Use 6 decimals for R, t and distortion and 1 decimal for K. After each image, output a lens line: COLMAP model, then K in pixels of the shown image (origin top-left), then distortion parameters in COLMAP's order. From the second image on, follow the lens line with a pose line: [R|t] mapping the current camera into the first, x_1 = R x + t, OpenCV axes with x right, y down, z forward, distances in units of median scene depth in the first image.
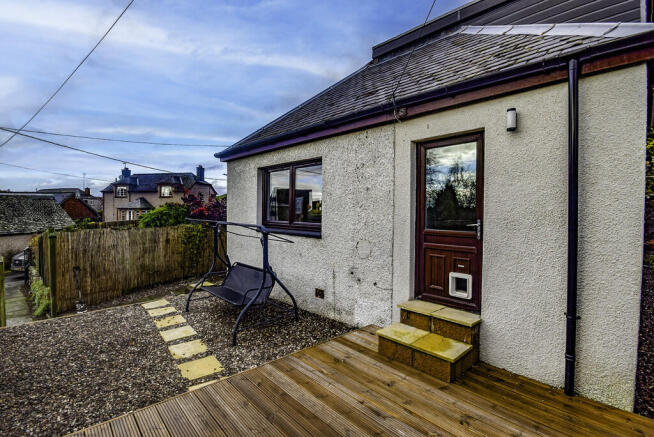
lens RADIAL K [[290.9, 0, 323.1], [0, 290.9, 216.1], [0, 0, 1]] dist [-0.001998, -0.000317]
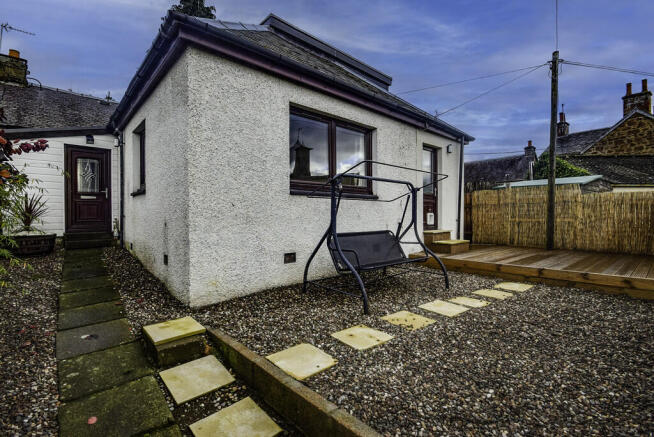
lens RADIAL K [[290.9, 0, 323.1], [0, 290.9, 216.1], [0, 0, 1]] dist [-0.001998, -0.000317]
pose [[0.075126, -0.022997, 0.996909, -1.168863], [0.008727, 0.999711, 0.022404, 0.113599], [-0.997136, 0.007017, 0.075305, 1.128527]]
